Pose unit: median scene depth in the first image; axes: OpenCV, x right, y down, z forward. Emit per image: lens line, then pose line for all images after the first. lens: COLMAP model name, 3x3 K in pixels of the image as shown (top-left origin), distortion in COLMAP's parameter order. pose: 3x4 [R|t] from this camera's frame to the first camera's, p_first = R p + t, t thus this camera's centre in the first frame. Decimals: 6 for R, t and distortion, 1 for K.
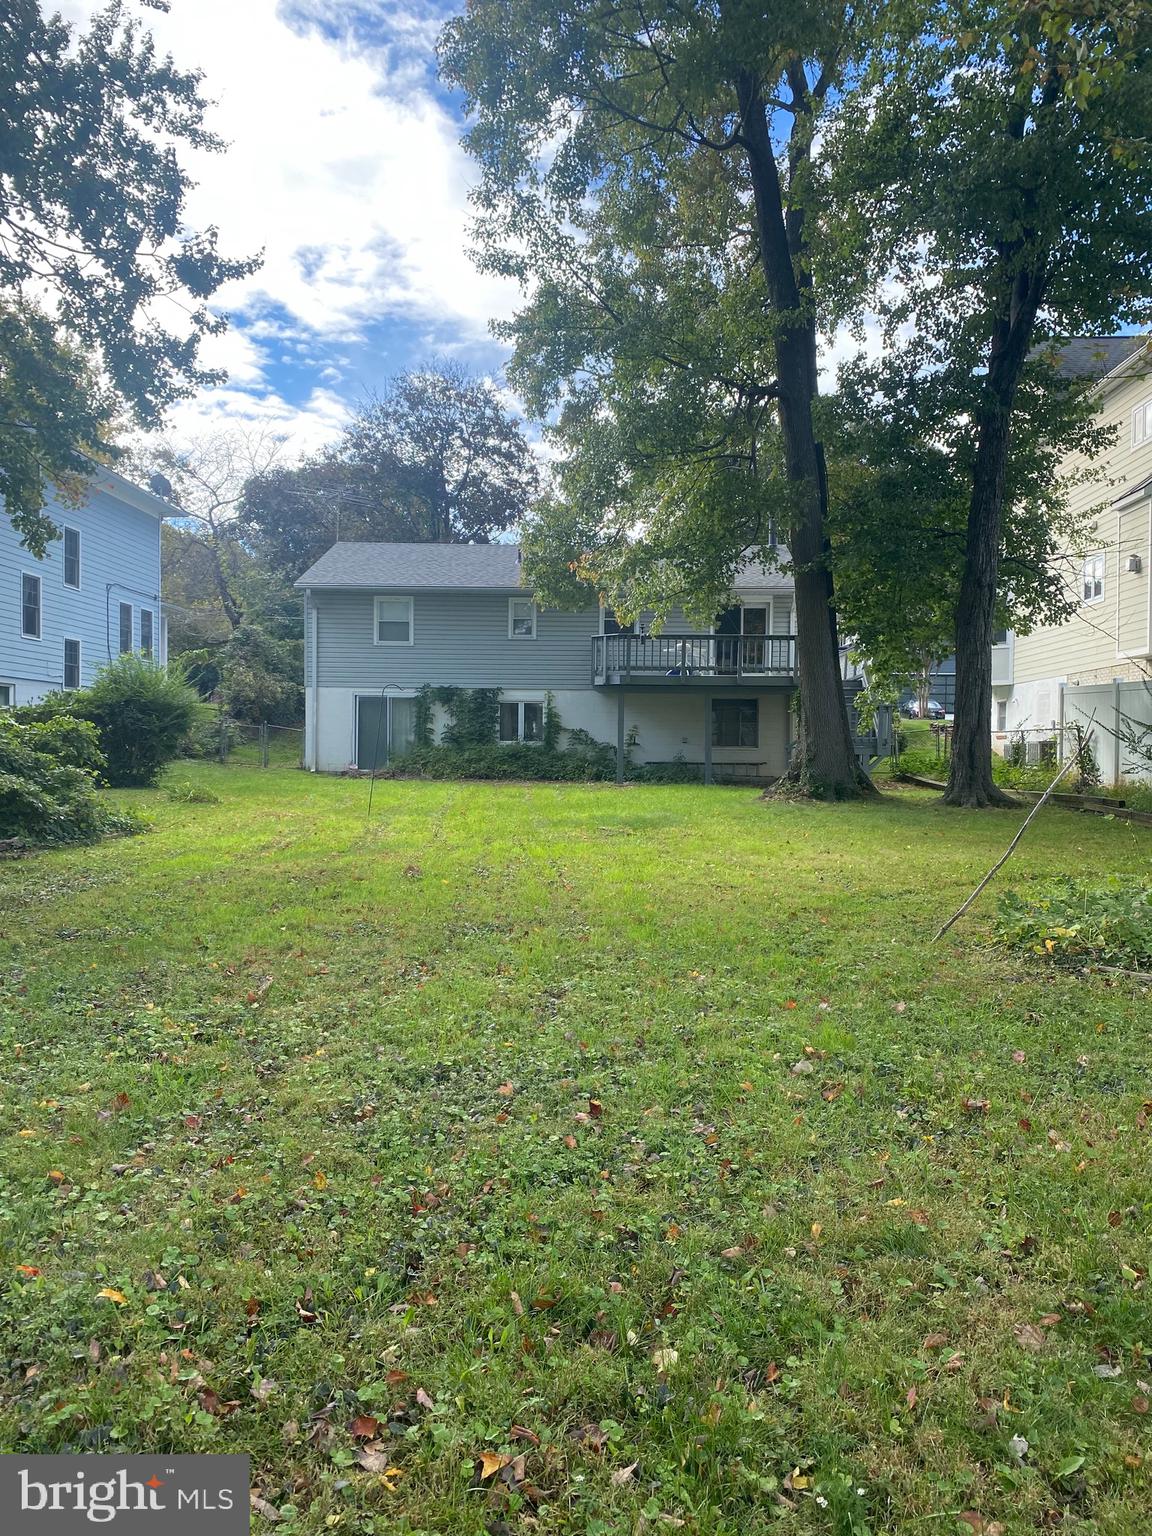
lens RADIAL K [[1147.3, 0, 576.0], [0, 1147.3, 768.0], [0, 0, 1]] dist [0.043273, -0.084383]
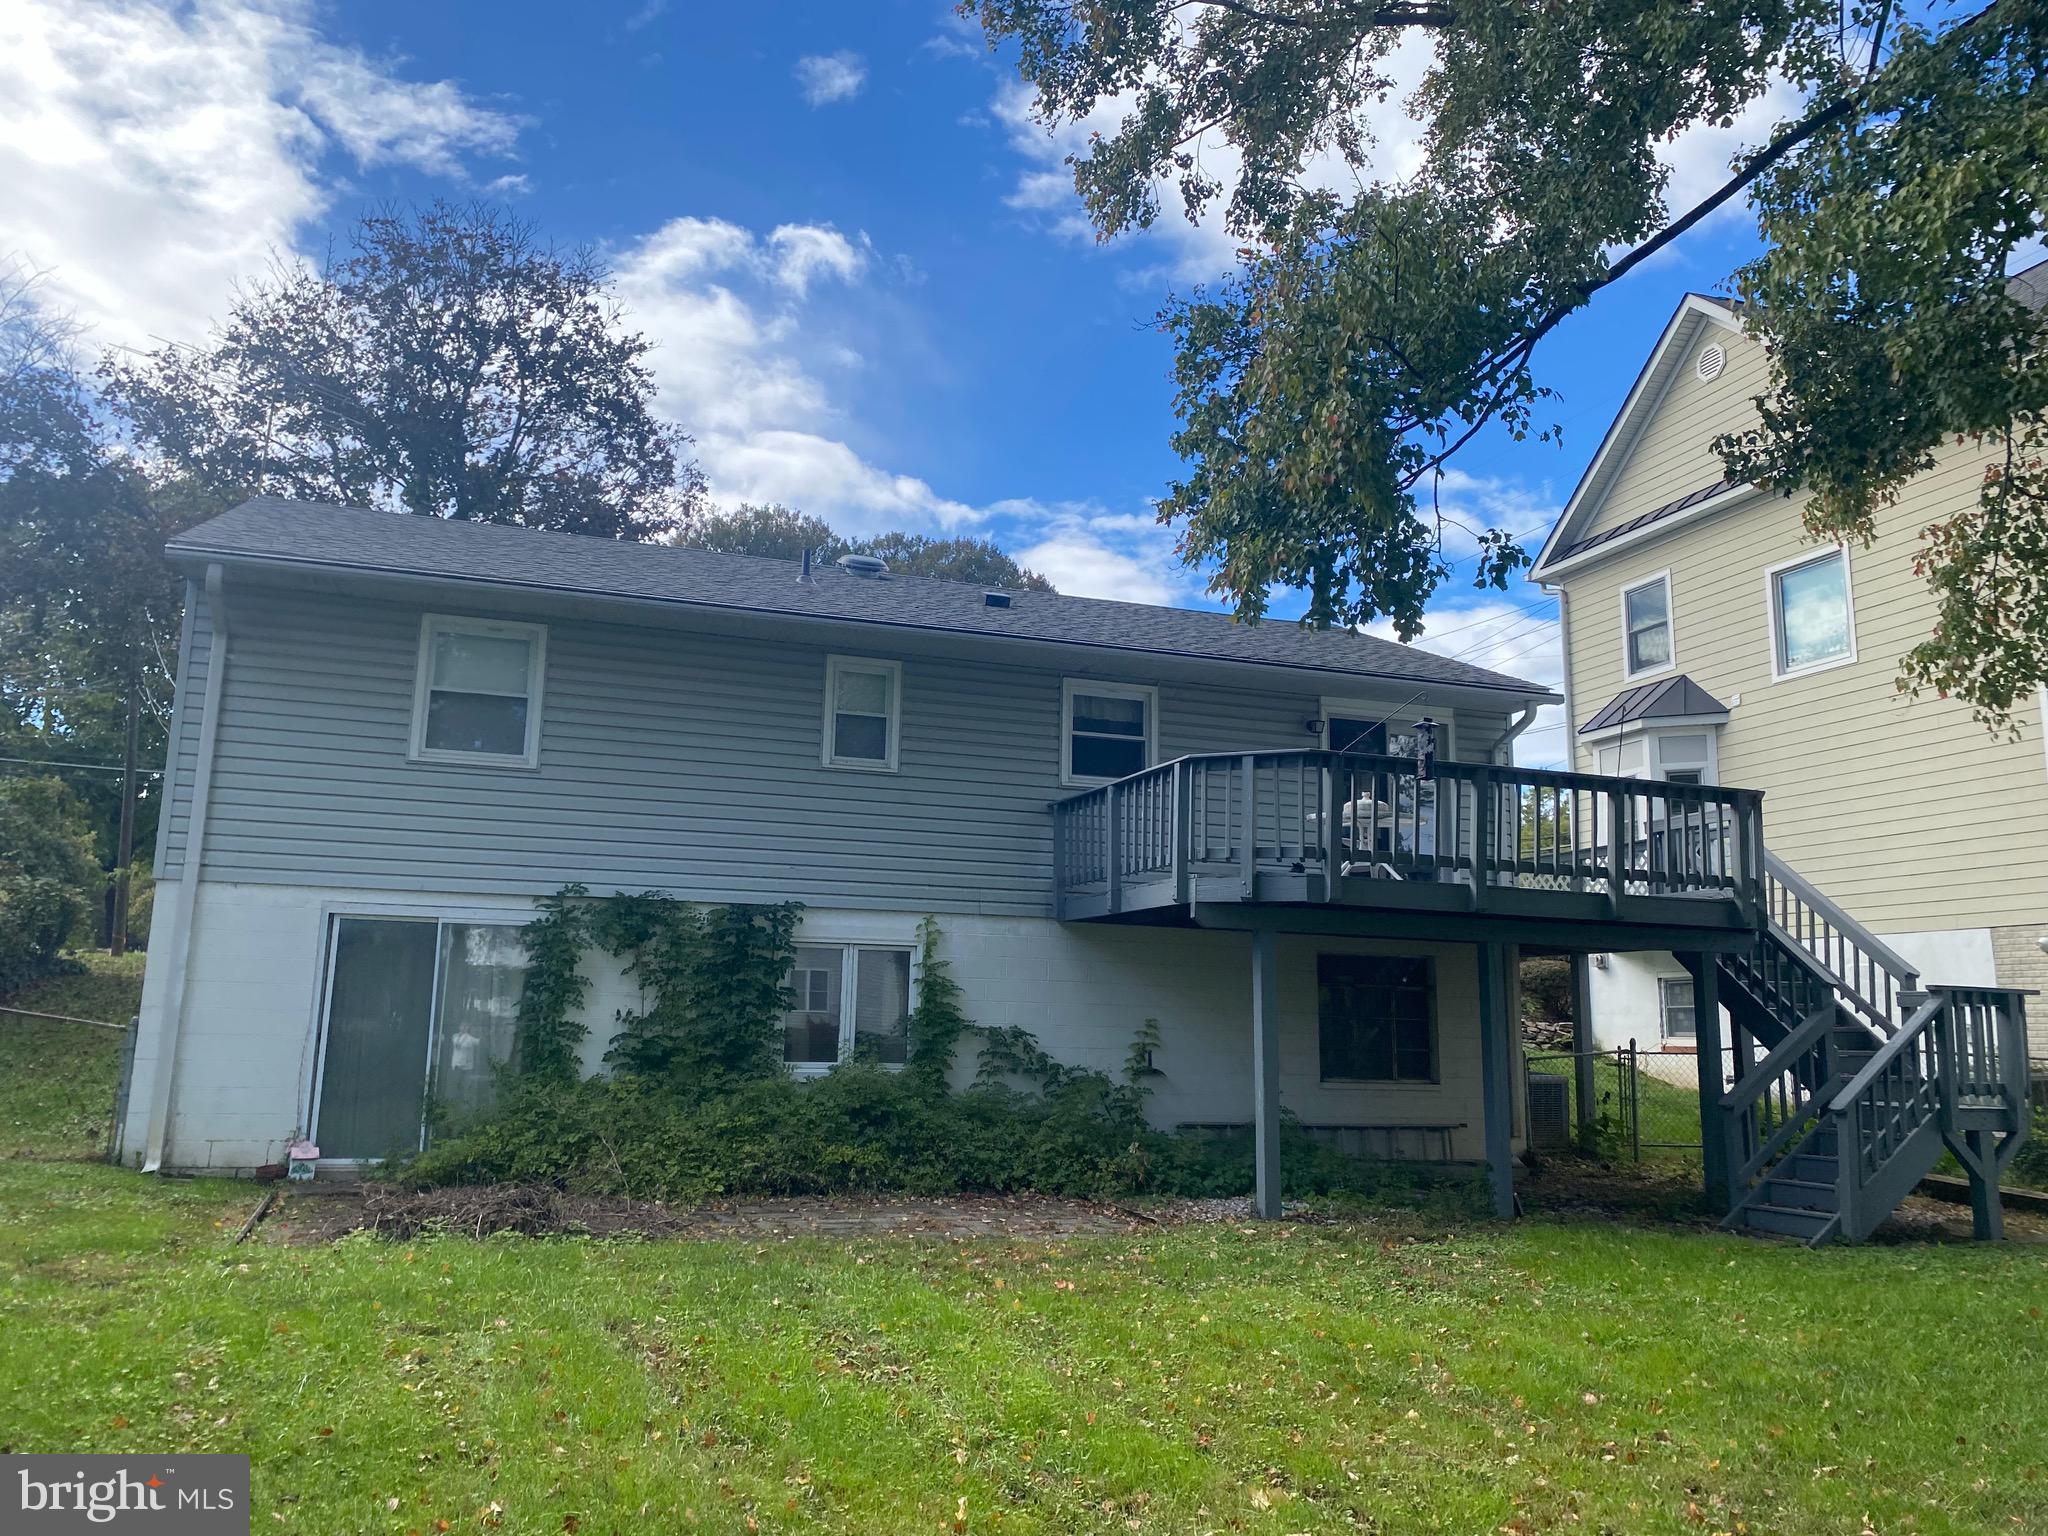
lens RADIAL K [[1567.6, 0, 1024.3], [0, 1567.6, 725.8], [0, 0, 1]] dist [0.043249, -0.103369]
pose [[0.929316, 0.078026, 0.360949, -0.230345], [-0.006043, 0.980506, -0.196397, -0.039825], [-0.369237, 0.180333, 0.911671, 0.699698]]
